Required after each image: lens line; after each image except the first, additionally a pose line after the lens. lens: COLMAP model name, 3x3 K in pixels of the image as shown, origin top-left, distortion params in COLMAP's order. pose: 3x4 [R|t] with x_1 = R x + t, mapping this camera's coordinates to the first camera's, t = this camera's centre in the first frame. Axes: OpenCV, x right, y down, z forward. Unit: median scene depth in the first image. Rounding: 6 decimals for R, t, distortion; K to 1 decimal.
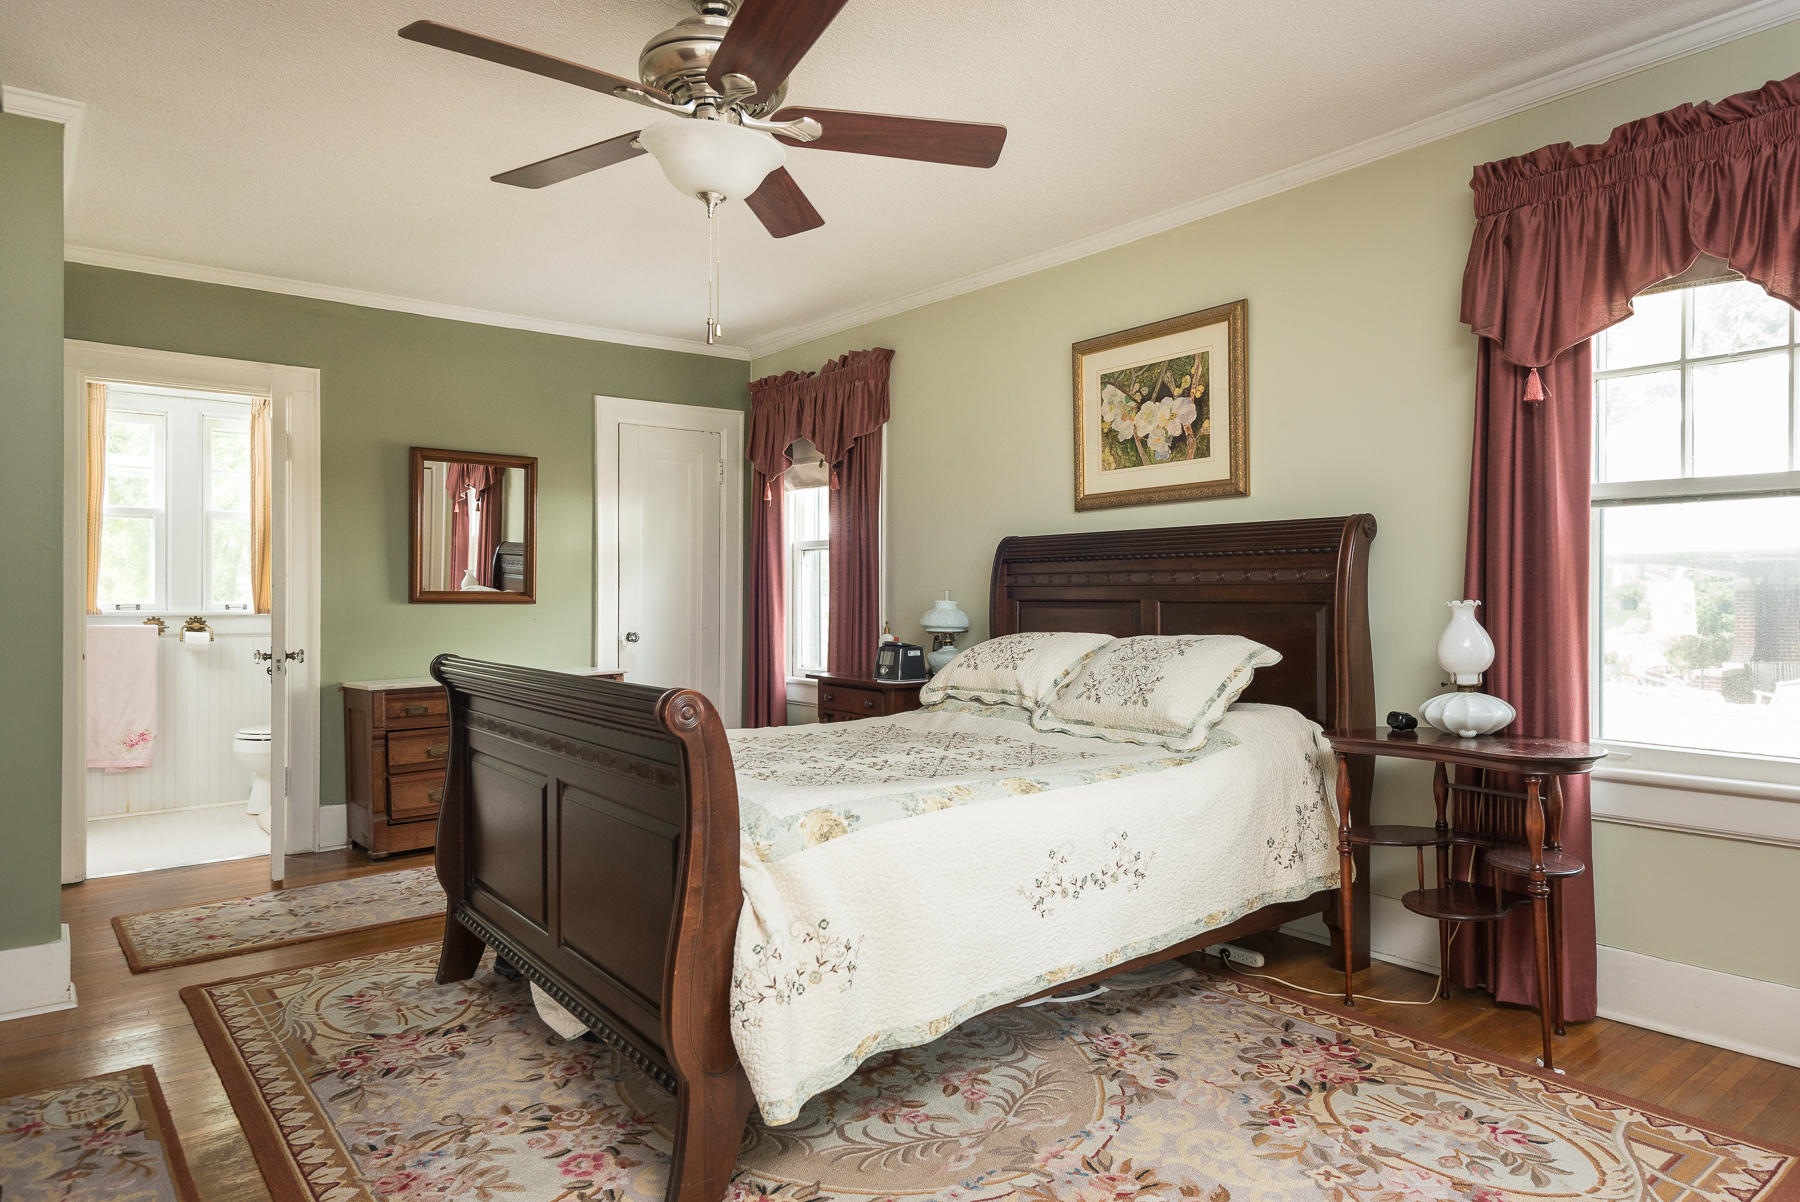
lens RADIAL K [[1084.8, 0, 900.0], [0, 1084.8, 594.2], [0, 0, 1]] dist [0.007686, 0.000947]
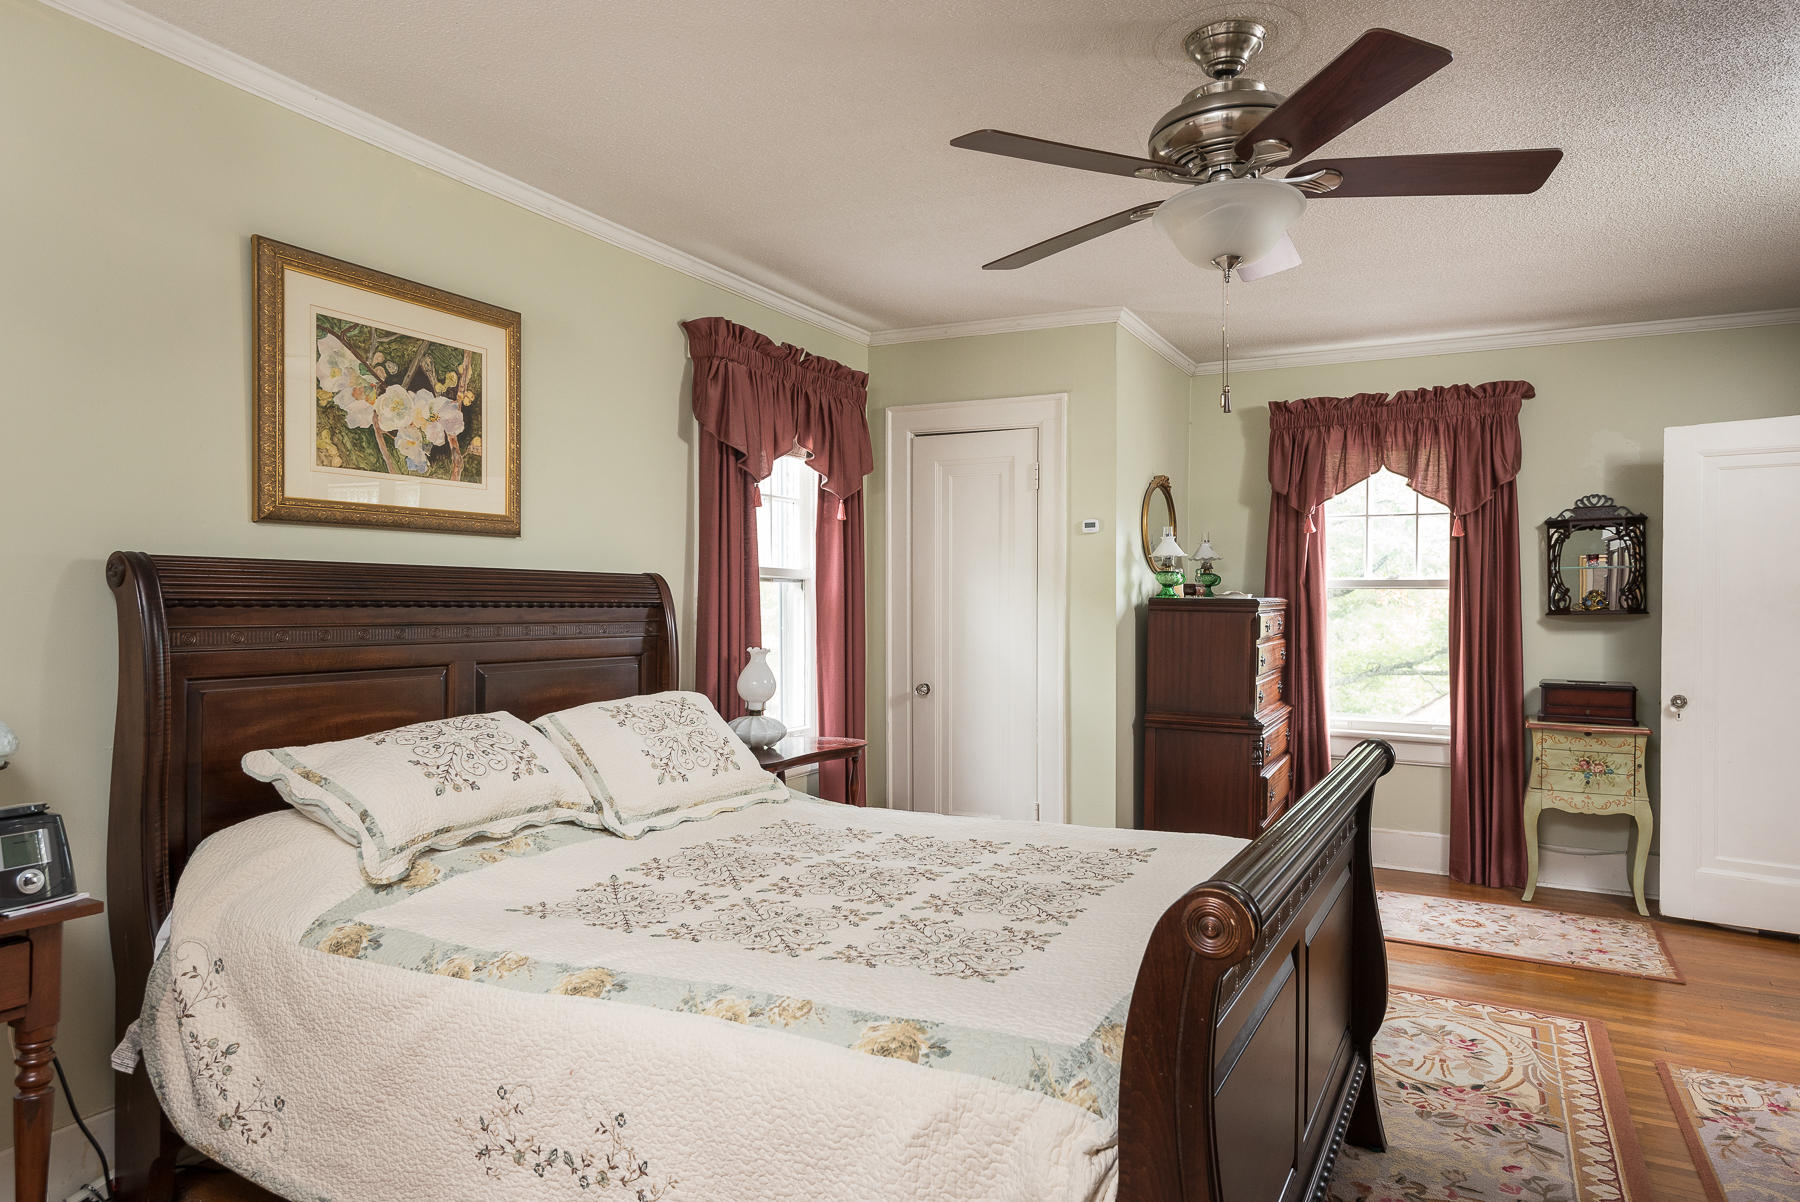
lens RADIAL K [[1084.8, 0, 899.0], [0, 1084.8, 601.3], [0, 0, 1]] dist [0.007686, 0.000947]
pose [[-0.404033, 0.003646, 0.914737, -0.568855], [-0.000275, 0.999992, -0.004107, -0.033033], [-0.914745, -0.001911, -0.404028, 1.004974]]
